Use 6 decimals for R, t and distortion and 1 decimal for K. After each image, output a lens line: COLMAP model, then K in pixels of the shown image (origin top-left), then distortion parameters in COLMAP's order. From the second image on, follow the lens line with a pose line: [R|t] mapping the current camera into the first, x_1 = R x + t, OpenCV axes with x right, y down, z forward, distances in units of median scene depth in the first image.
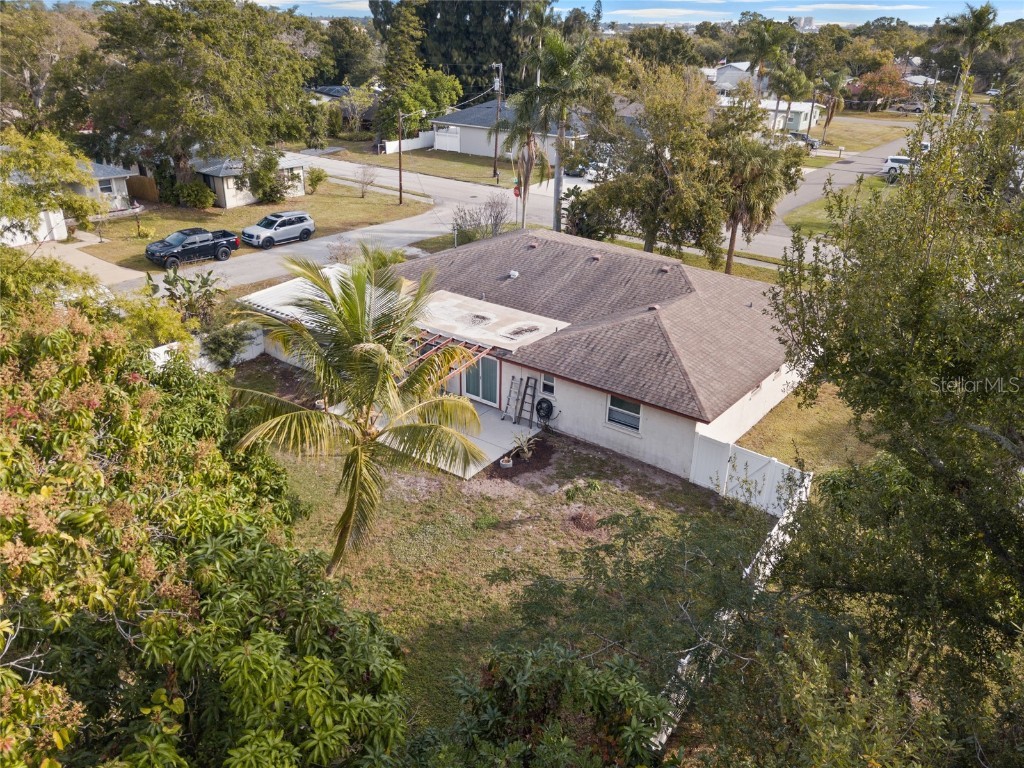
lens RADIAL K [[786.7, 0, 512.0], [0, 786.7, 384.0], [0, 0, 1]] dist [0.011466, -0.001576]
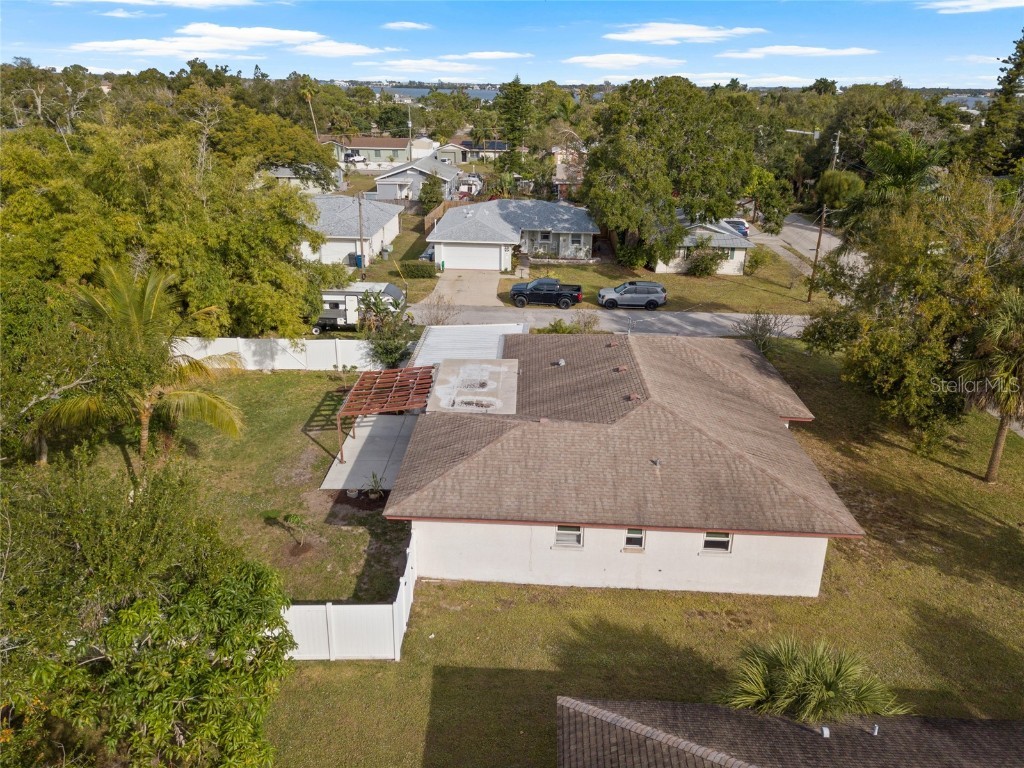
lens RADIAL K [[786.7, 0, 512.0], [0, 786.7, 384.0], [0, 0, 1]] dist [0.011466, -0.001576]
pose [[0.573920, 0.278154, -0.770225, 0.519352], [-0.343468, 0.935583, 0.081940, -0.119483], [0.743401, 0.217521, 0.632486, 0.217434]]
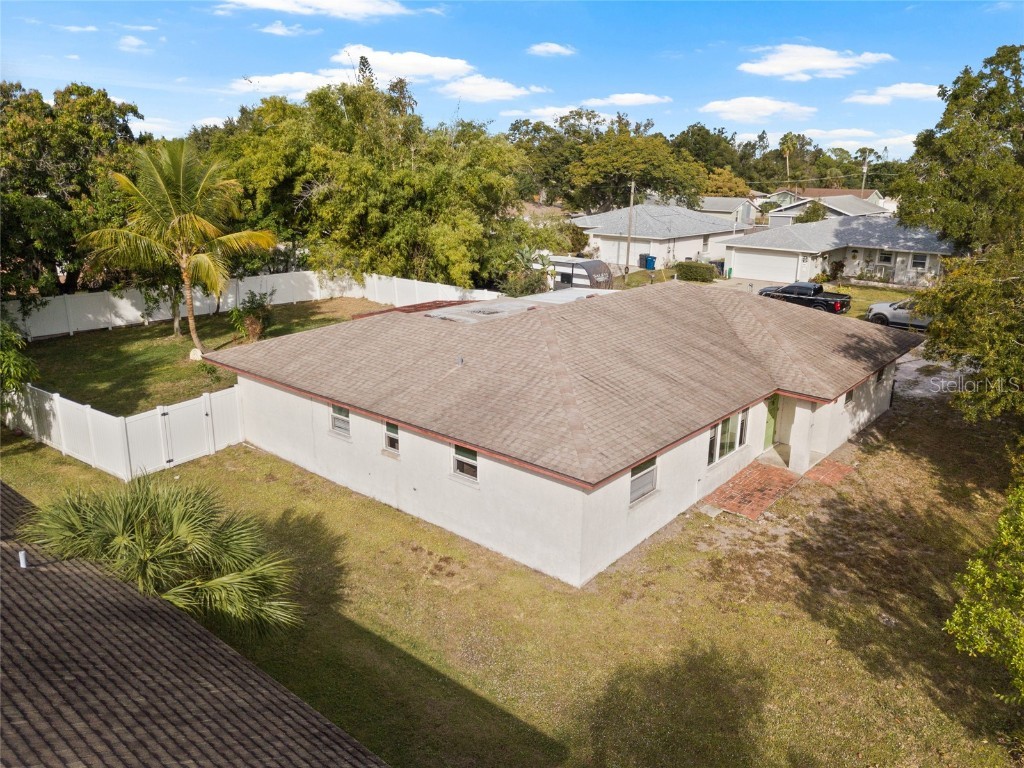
lens RADIAL K [[786.7, 0, 512.0], [0, 786.7, 384.0], [0, 0, 1]] dist [0.011466, -0.001576]
pose [[-0.061243, 0.241425, -0.968485, 0.583481], [-0.428026, 0.870207, 0.243993, -0.161921], [0.901689, 0.429480, 0.050043, 0.648107]]
